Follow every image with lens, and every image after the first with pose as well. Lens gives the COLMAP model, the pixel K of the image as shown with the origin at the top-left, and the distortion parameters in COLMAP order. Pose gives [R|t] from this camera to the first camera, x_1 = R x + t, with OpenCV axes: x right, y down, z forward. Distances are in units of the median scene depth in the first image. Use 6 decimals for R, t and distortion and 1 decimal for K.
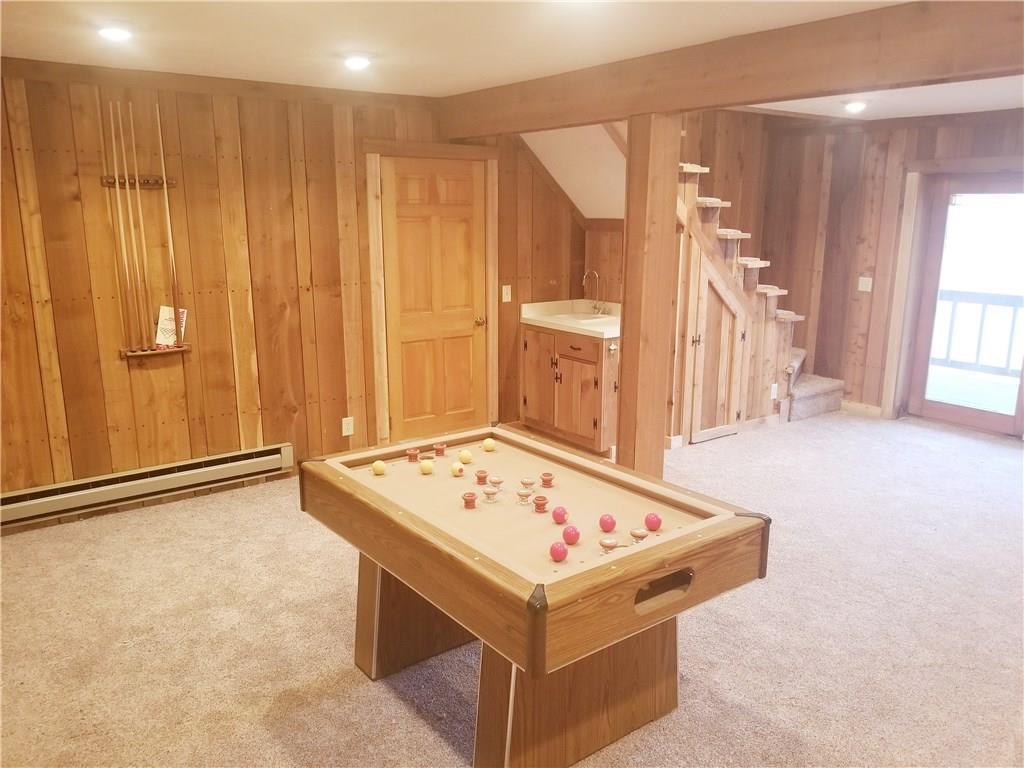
lens RADIAL K [[800.2, 0, 497.2], [0, 800.2, 387.5], [0, 0, 1]] dist [0.050963, -0.087546]
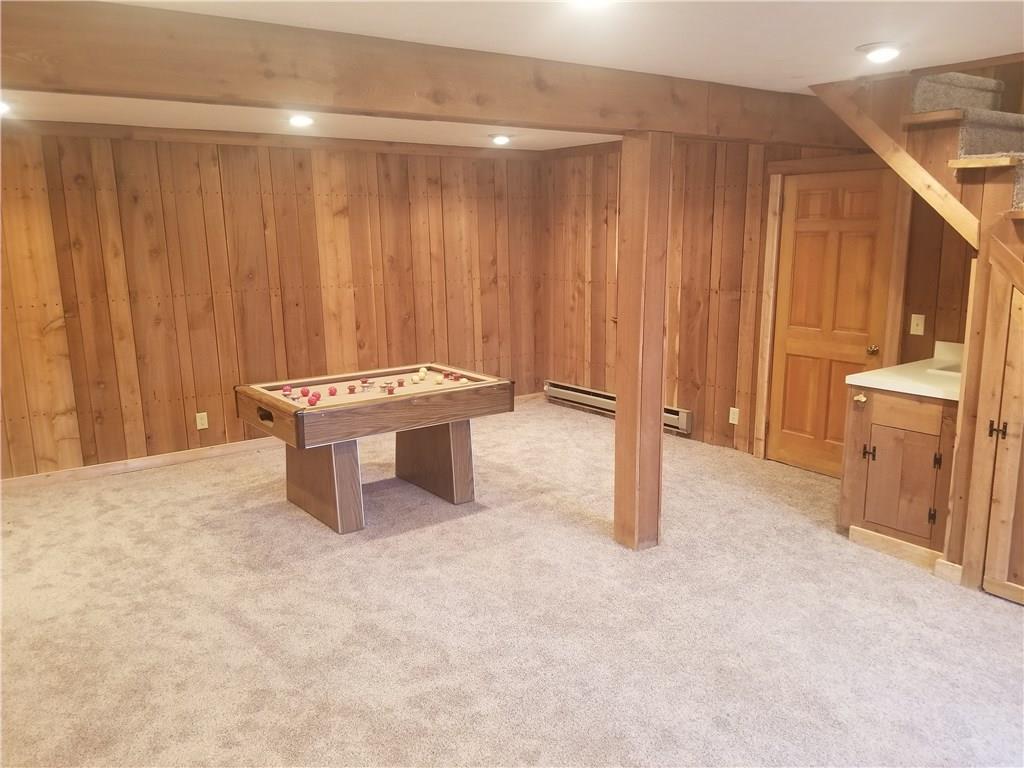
lens RADIAL K [[809.8, 0, 495.9], [0, 809.8, 378.3], [0, 0, 1]] dist [0.104933, -0.176923]
pose [[-0.023990, 0.179230, -0.983515, 0.977224], [-0.203134, 0.962401, 0.180337, -0.147179], [0.978857, 0.204112, 0.013320, 0.665393]]
